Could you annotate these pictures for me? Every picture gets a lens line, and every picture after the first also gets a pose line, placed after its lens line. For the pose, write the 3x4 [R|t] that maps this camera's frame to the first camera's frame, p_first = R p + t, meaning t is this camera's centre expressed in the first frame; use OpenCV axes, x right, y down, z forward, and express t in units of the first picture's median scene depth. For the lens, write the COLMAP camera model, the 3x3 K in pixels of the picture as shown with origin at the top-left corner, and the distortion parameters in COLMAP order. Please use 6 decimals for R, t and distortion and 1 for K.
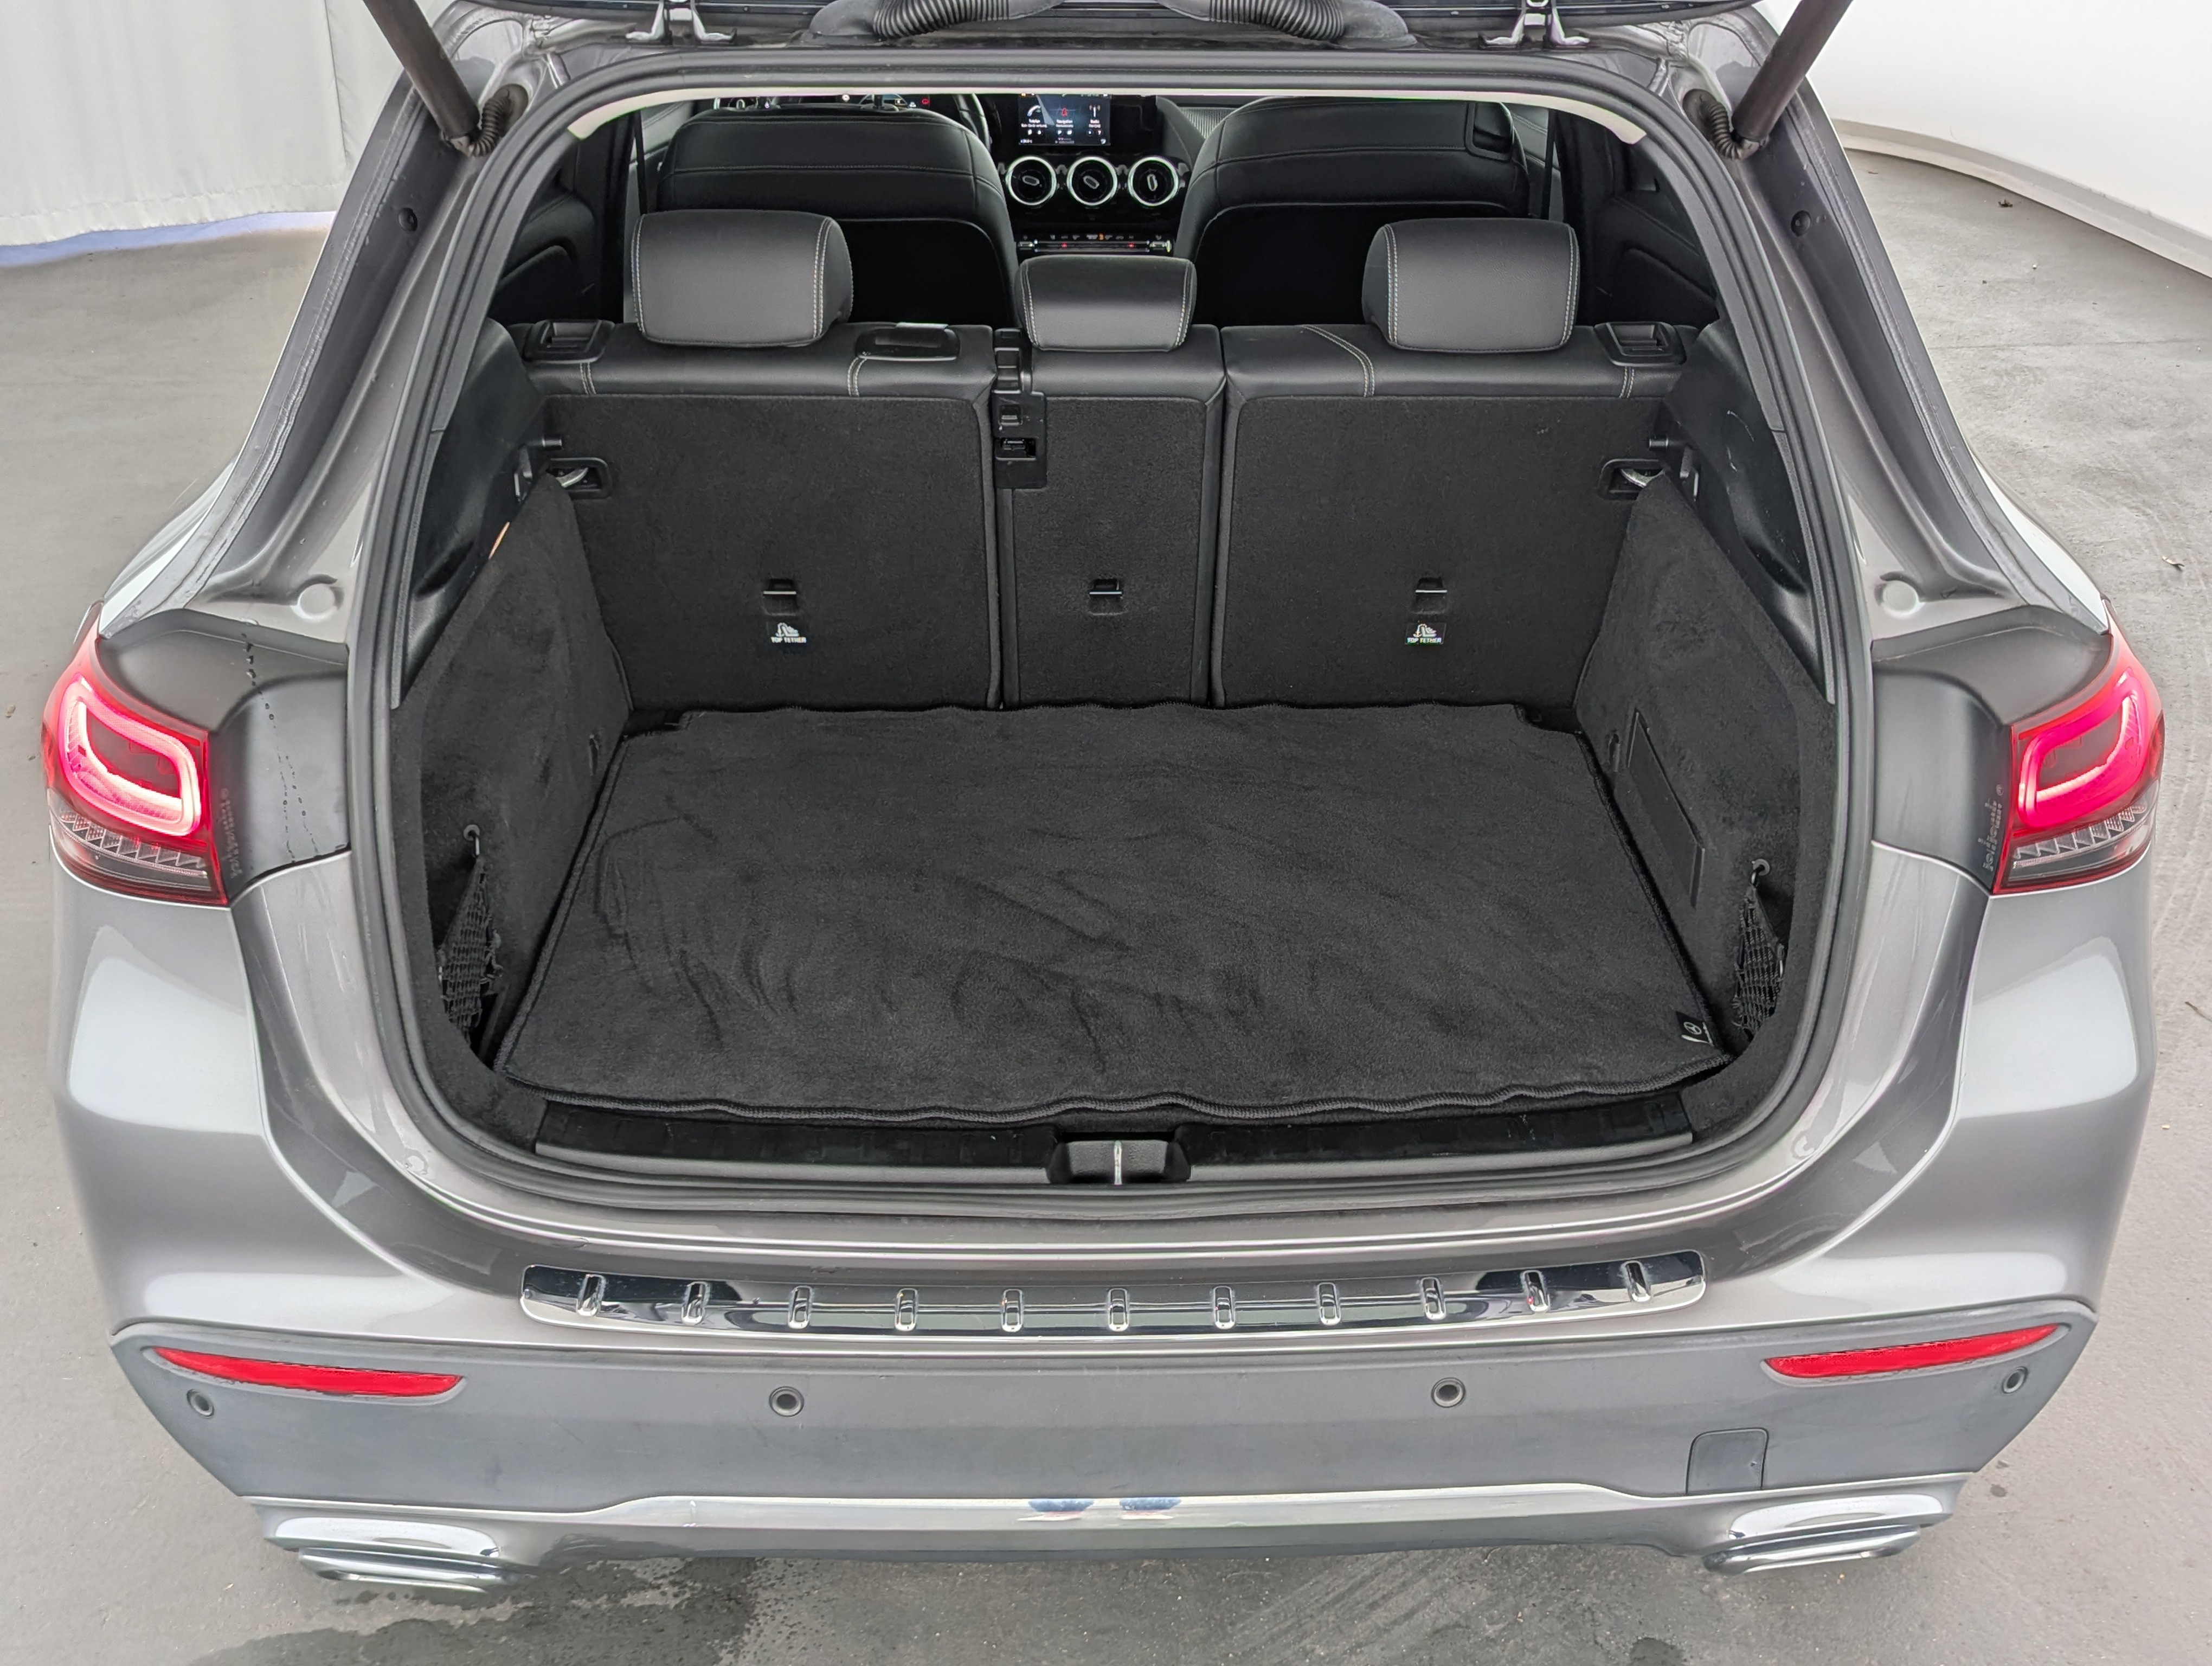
lens RADIAL K [[2291.9, 0, 1123.2], [0, 2291.9, 835.5], [0, 0, 1]] dist [0.041868, 0.000000]
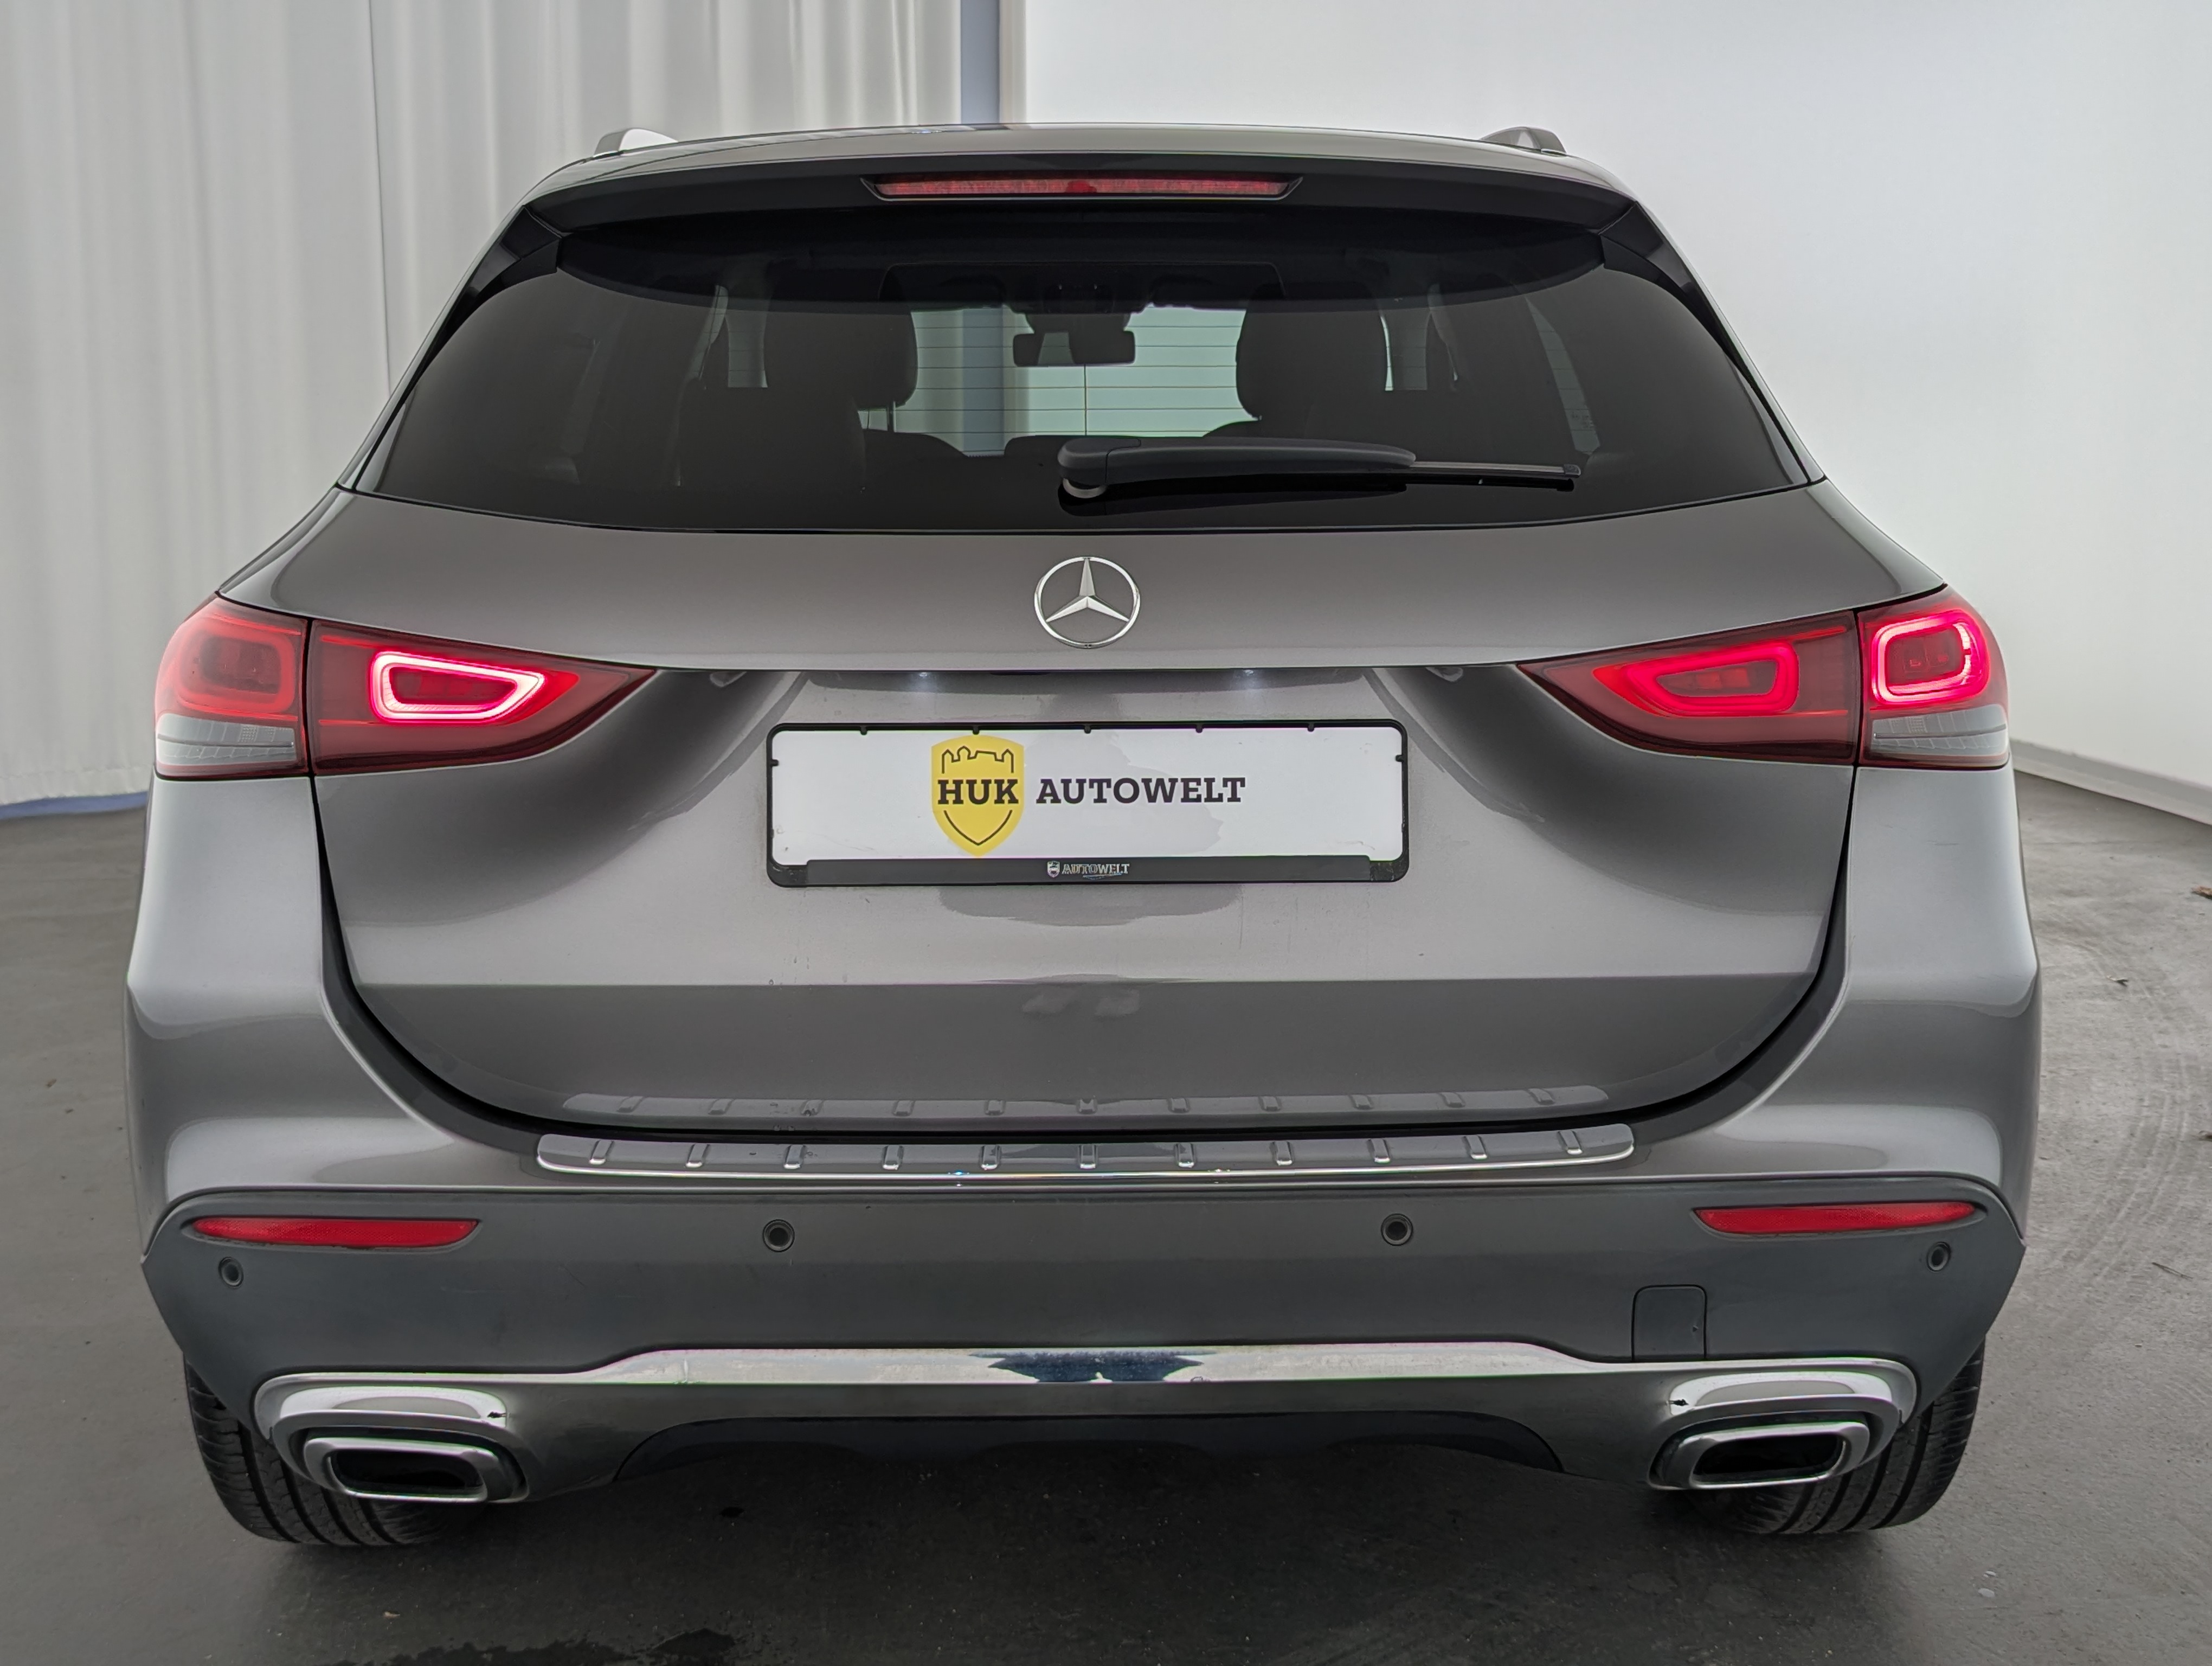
lens RADIAL K [[2291.9, 0, 1086.4], [0, 2291.9, 828.3], [0, 0, 1]] dist [0.041868, 0.000000]
pose [[0.999835, -0.005585, -0.017261, 0.010380], [0.000099, 0.953105, -0.302640, 0.239942], [0.018142, 0.302588, 0.952949, -0.046565]]
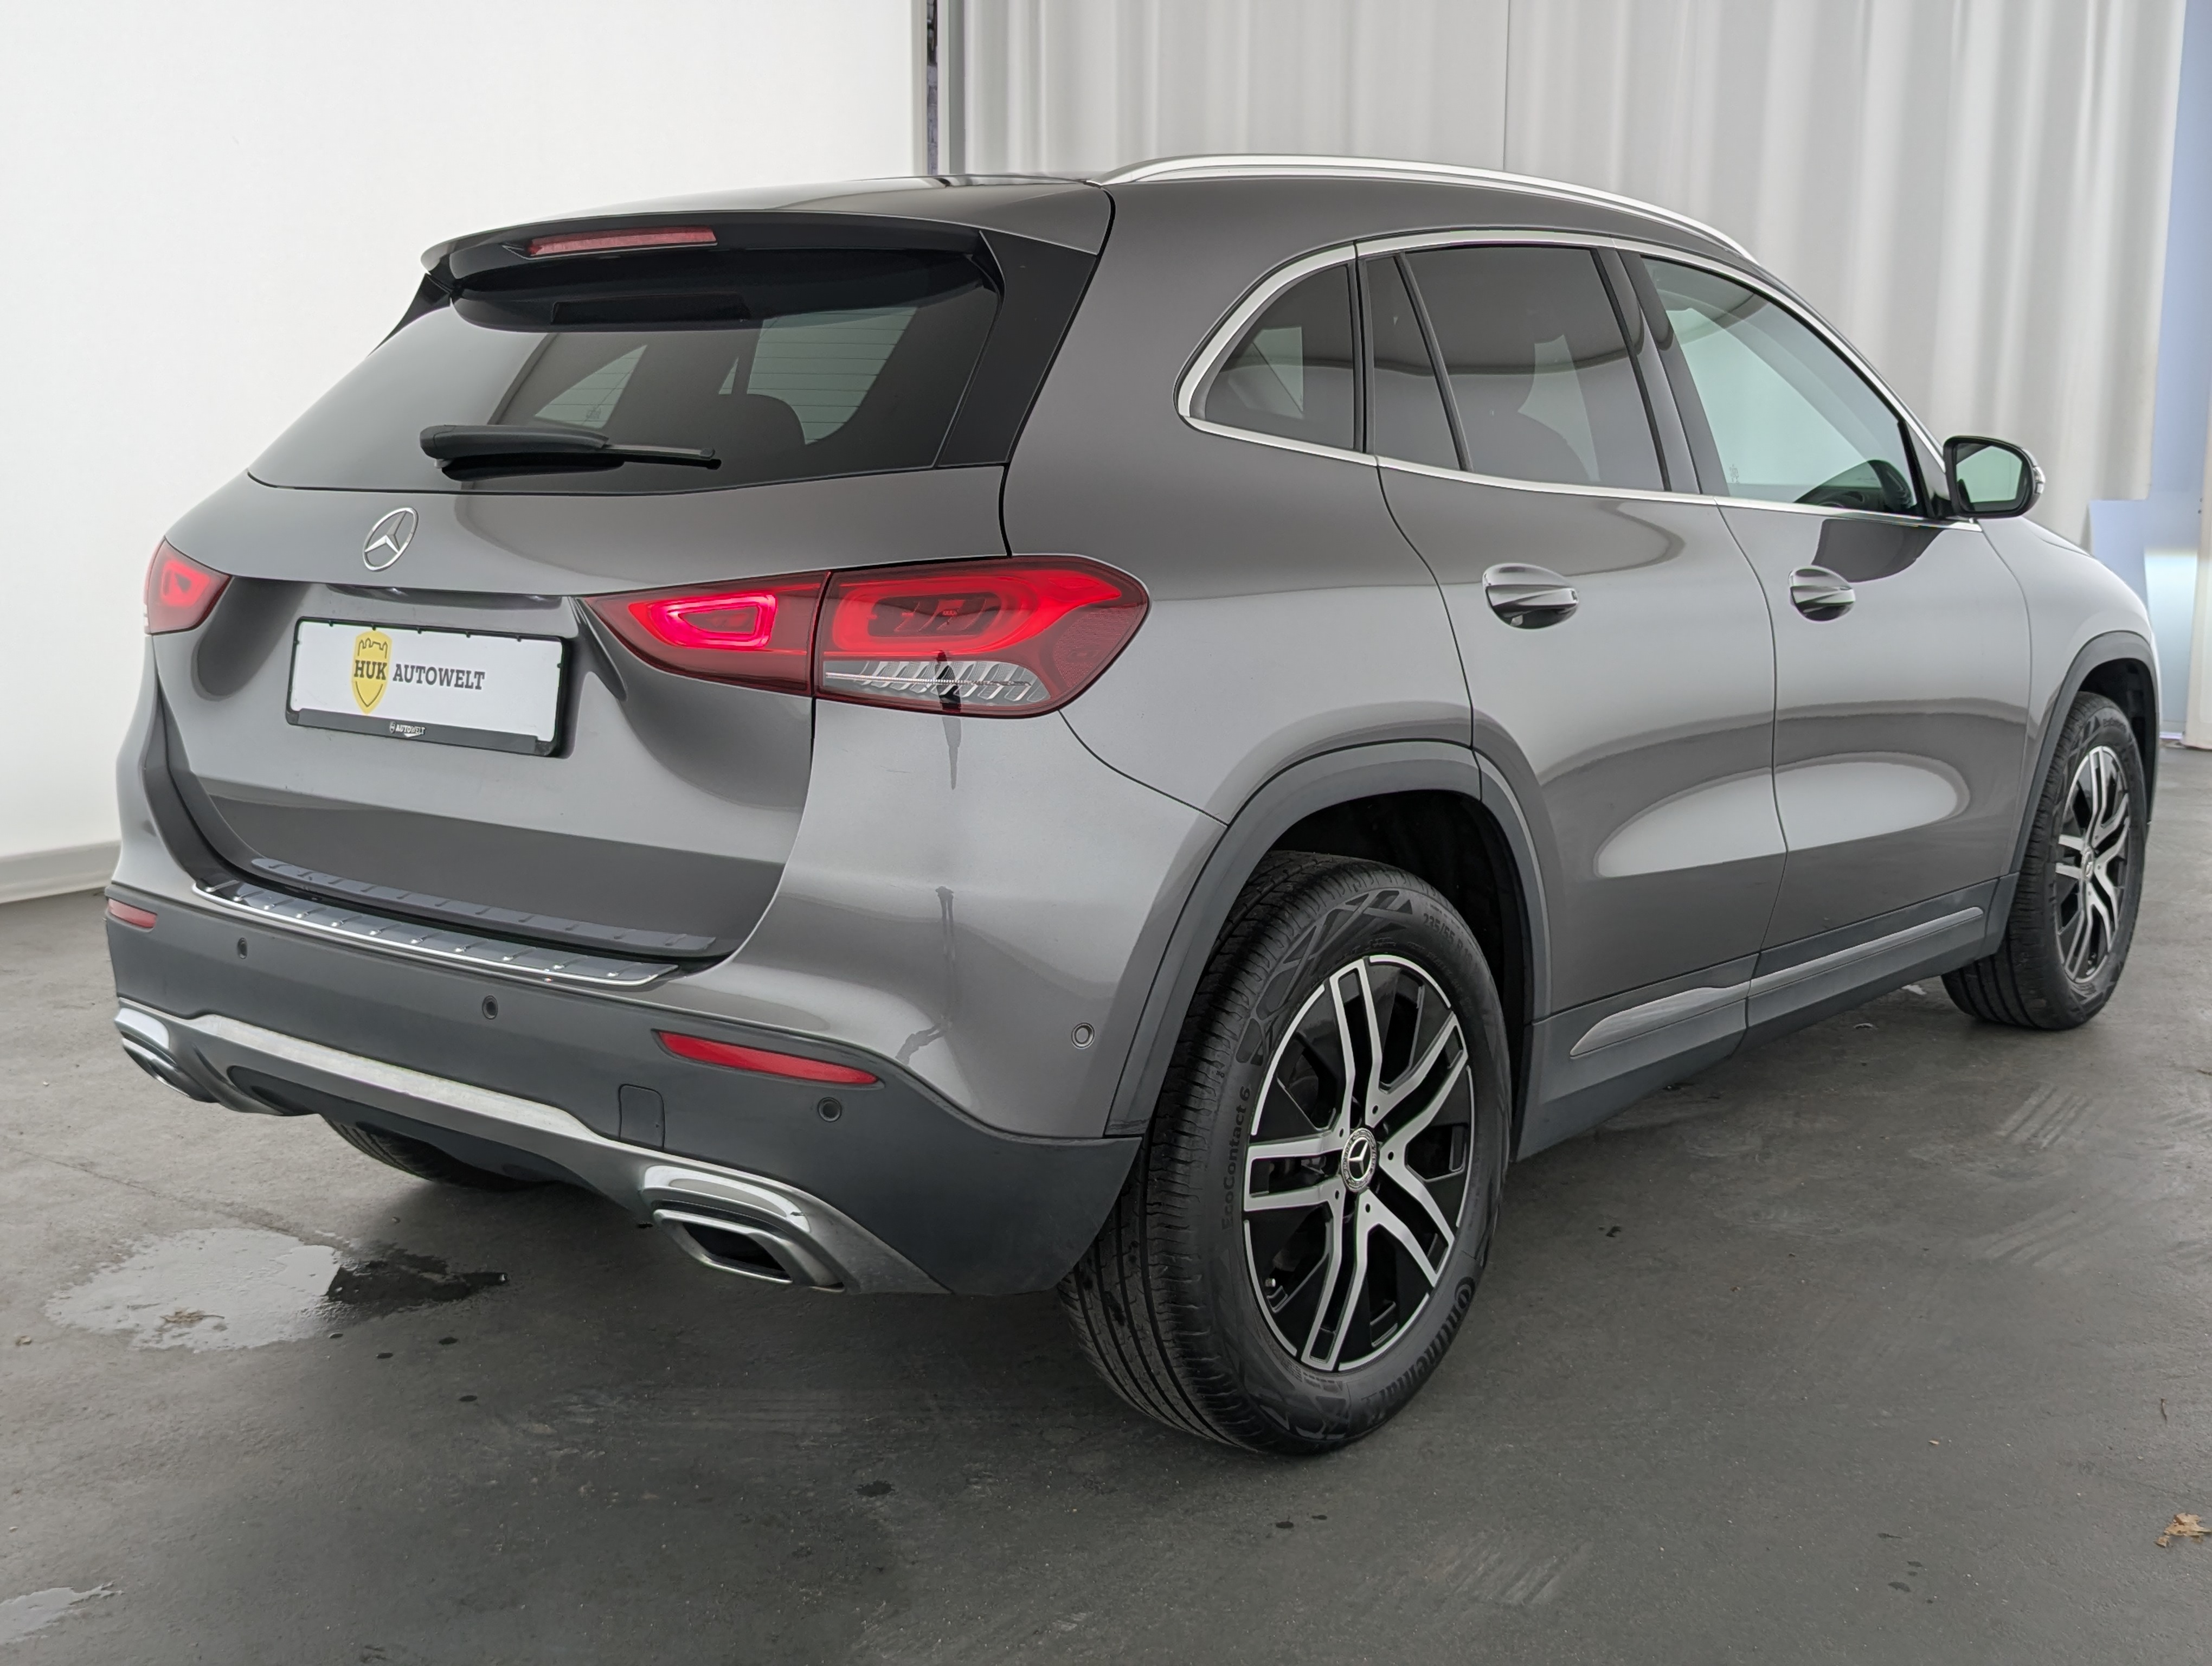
lens RADIAL K [[2291.9, 0, 1110.6], [0, 2291.9, 816.2], [0, 0, 1]] dist [0.041868, 0.000000]
pose [[0.761270, 0.097426, -0.641074, 0.830331], [-0.289299, 0.935829, -0.201319, 0.192042], [0.580322, 0.338721, 0.740604, 0.064835]]
